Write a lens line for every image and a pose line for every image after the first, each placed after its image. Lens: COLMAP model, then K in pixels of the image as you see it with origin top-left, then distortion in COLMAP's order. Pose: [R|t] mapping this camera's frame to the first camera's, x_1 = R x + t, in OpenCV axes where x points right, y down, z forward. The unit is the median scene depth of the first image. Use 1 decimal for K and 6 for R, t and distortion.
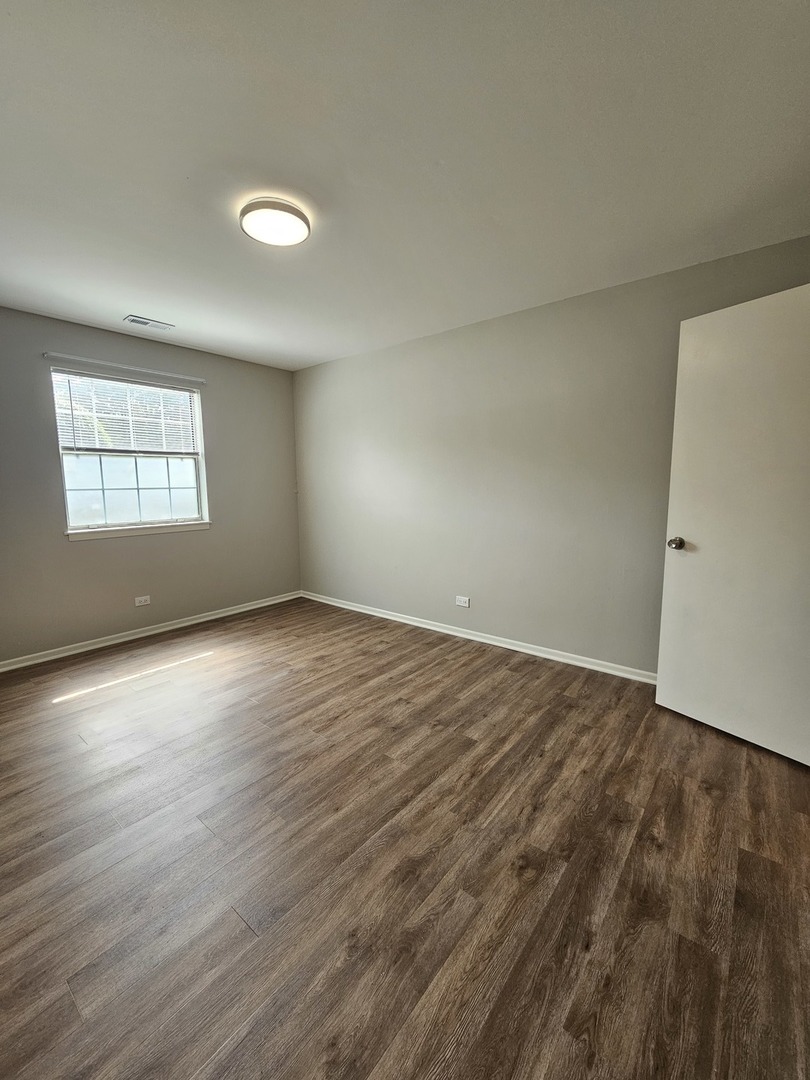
lens RADIAL K [[440.9, 0, 405.0], [0, 440.9, 540.0], [0, 0, 1]] dist [-0.002212, -0.000056]
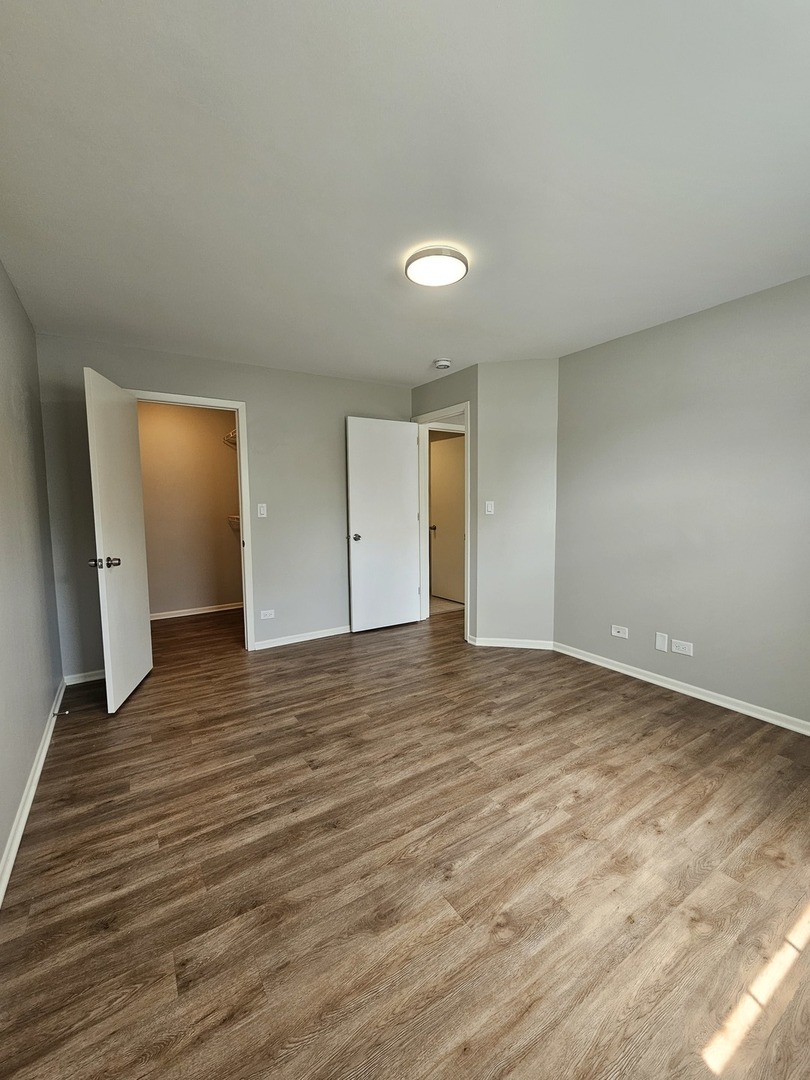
lens RADIAL K [[440.9, 0, 405.0], [0, 440.9, 540.0], [0, 0, 1]] dist [-0.002212, -0.000056]
pose [[-0.949493, -0.008935, 0.313662, -0.450852], [0.059784, 0.976134, 0.208780, -0.229523], [-0.308041, 0.216987, -0.926298, 1.719492]]
